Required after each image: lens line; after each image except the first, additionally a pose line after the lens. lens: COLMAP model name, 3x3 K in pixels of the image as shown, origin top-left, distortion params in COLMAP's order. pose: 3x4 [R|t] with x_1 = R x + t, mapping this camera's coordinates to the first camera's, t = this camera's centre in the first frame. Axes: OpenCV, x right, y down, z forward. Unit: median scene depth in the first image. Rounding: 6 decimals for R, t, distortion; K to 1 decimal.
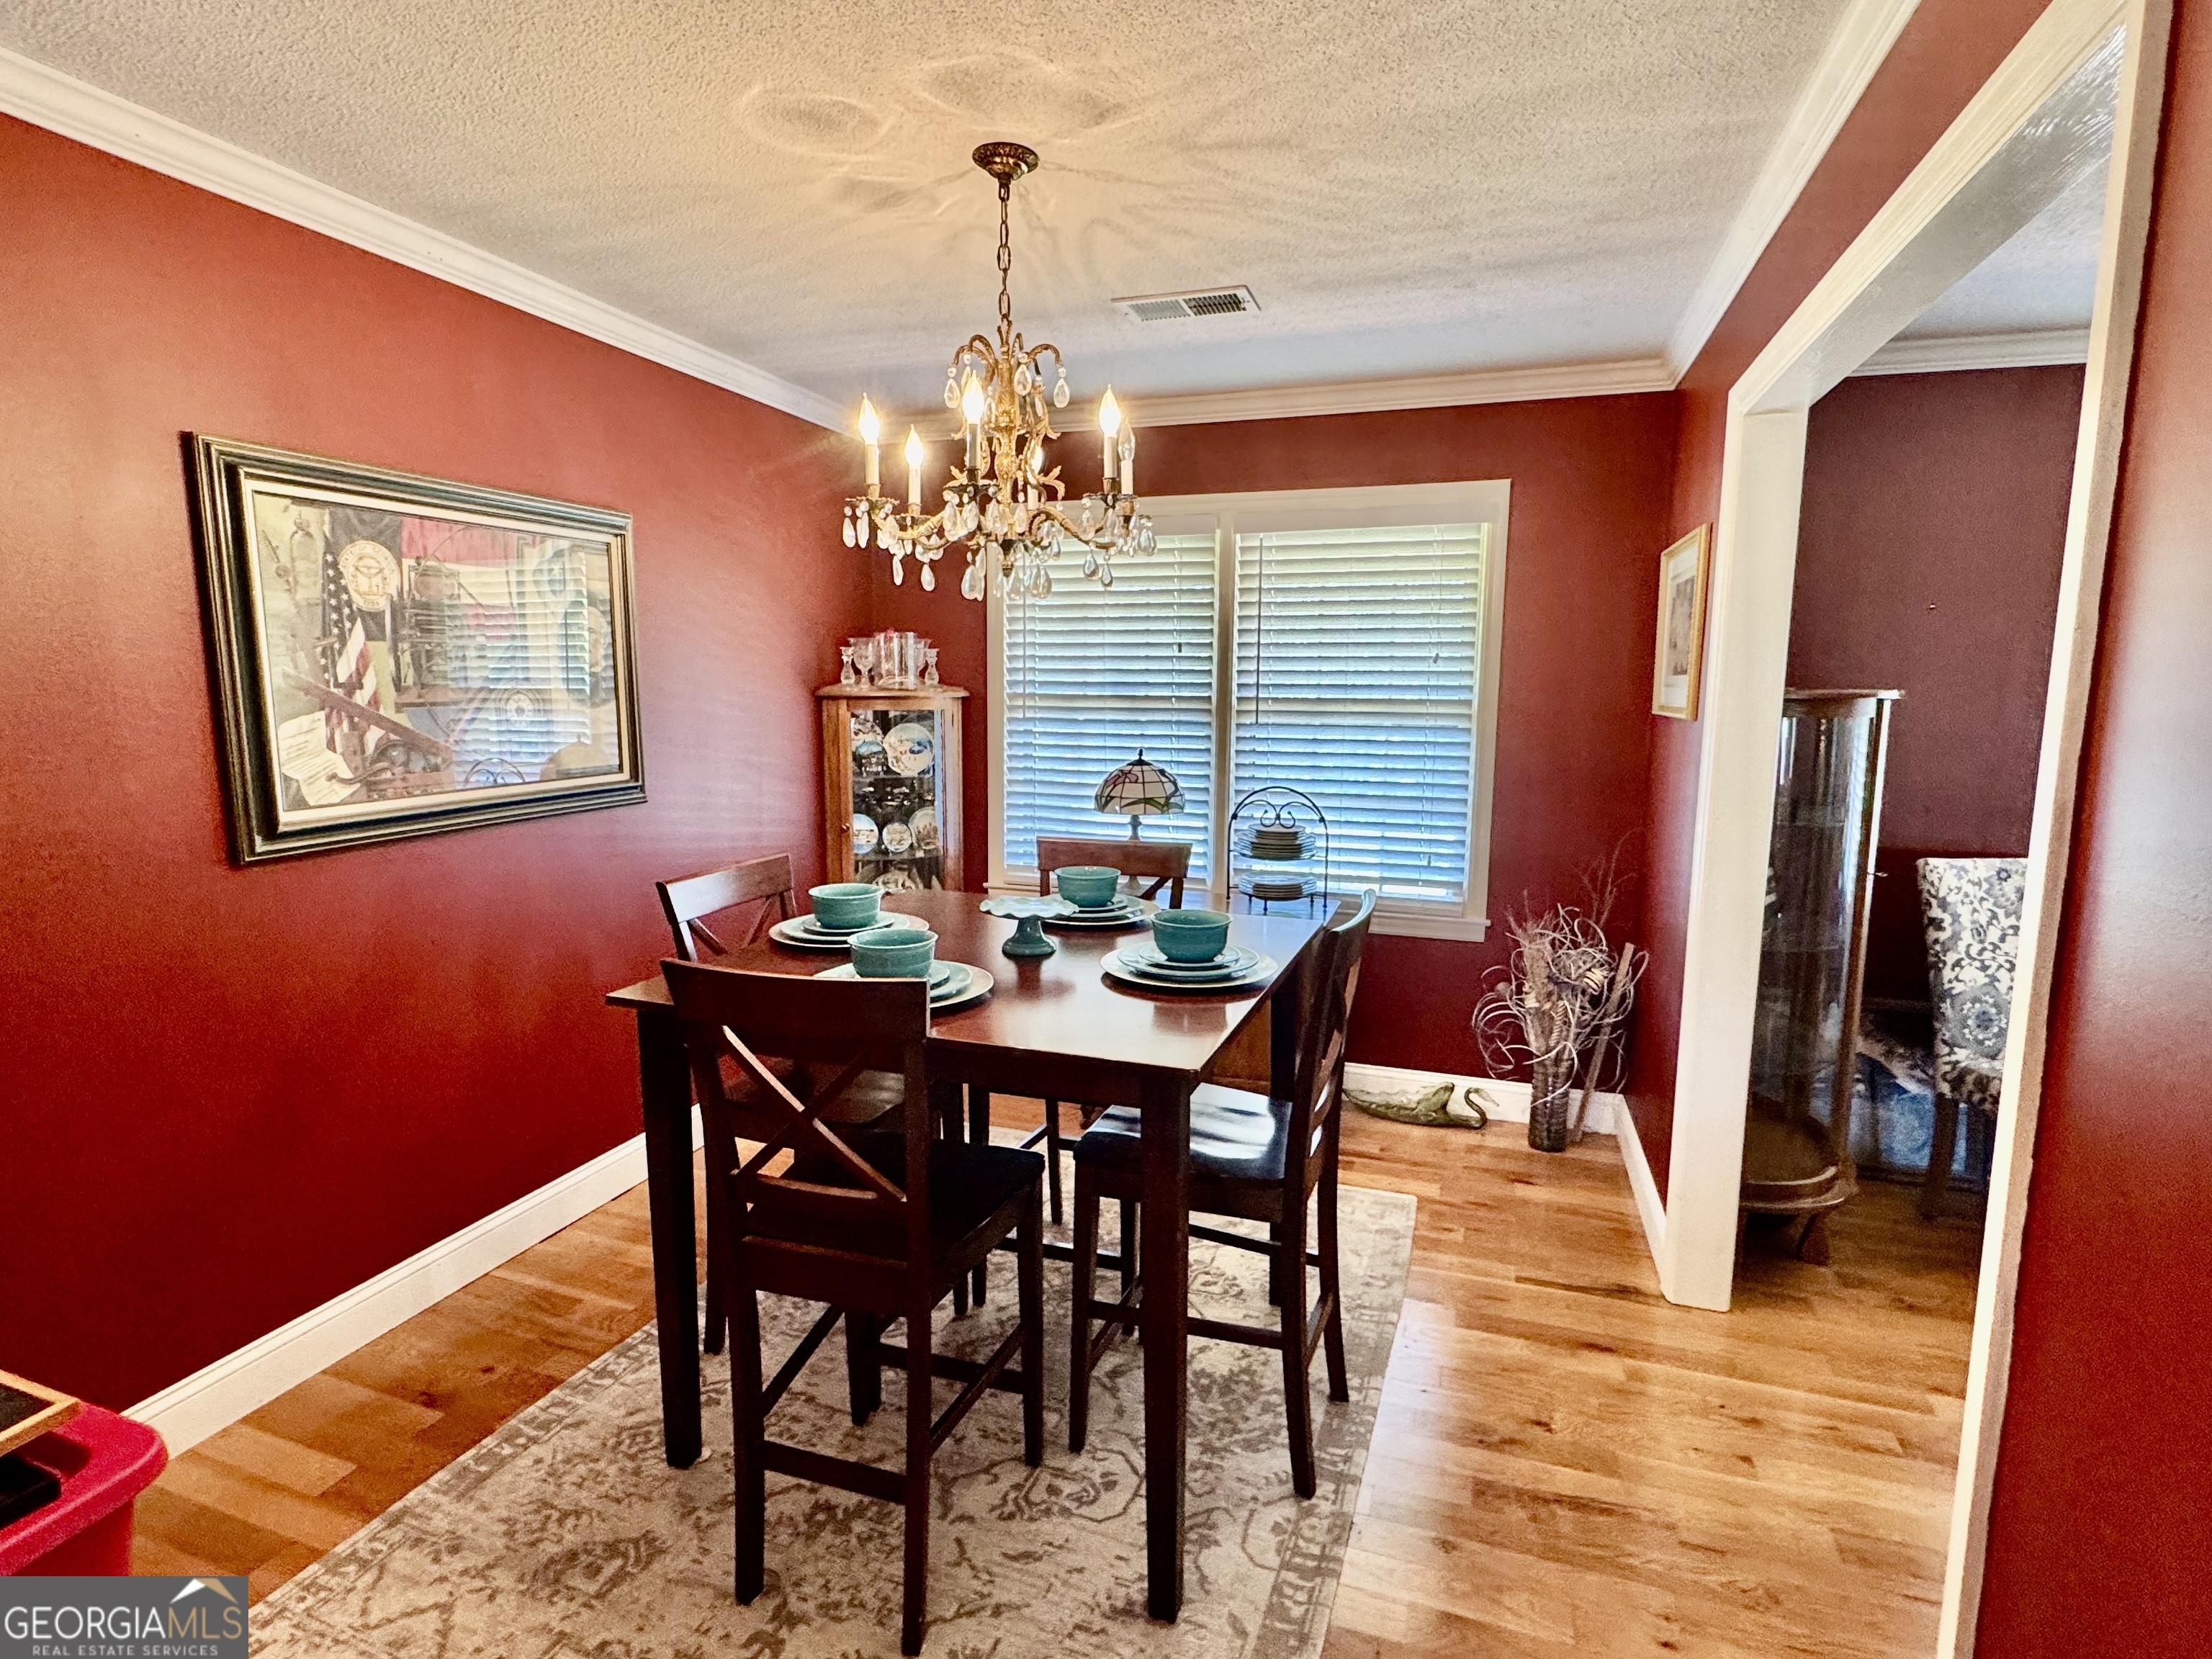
lens RADIAL K [[1098.6, 0, 1105.2], [0, 1098.6, 829.8], [0, 0, 1]] dist [0.001325, -0.000009]
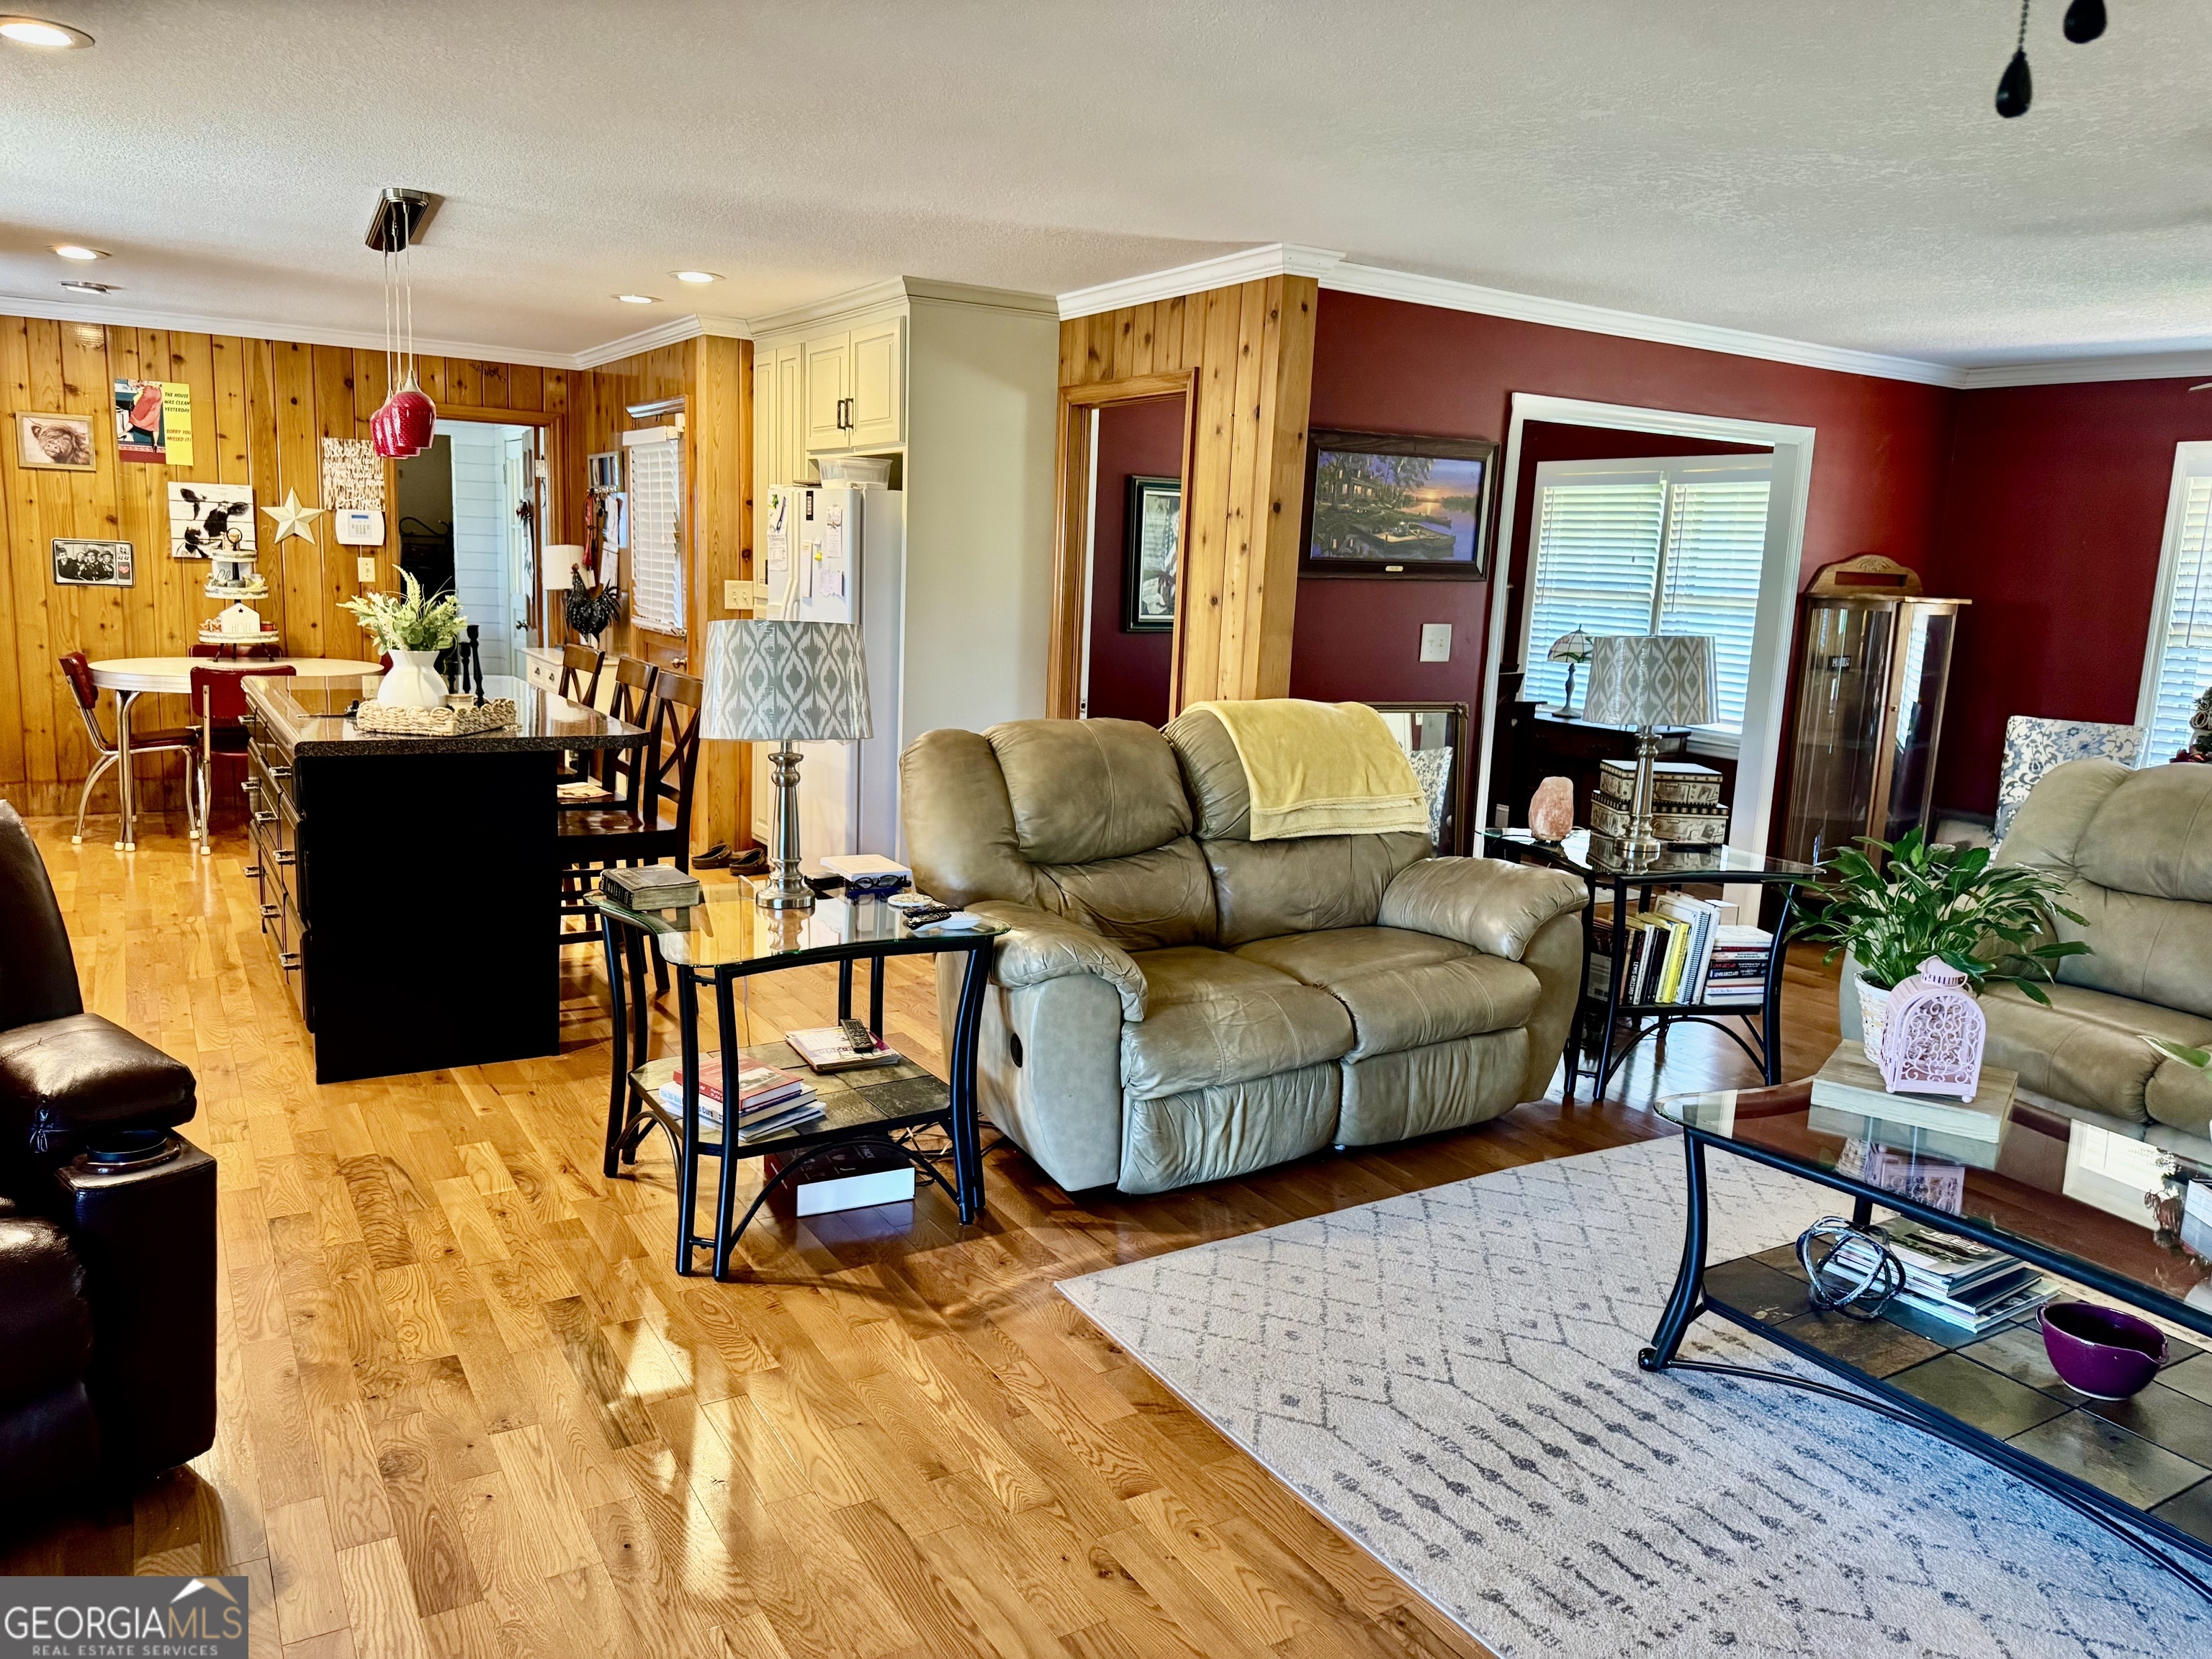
lens RADIAL K [[1558.2, 0, 1104.3], [0, 1558.2, 830.7], [0, 0, 1]] dist [0.000168, -0.000459]
pose [[0.775669, 0.132066, -0.617168, 1.131241], [-0.118761, 0.990936, 0.062786, 0.197080], [0.619866, 0.024594, 0.784322, -1.430331]]
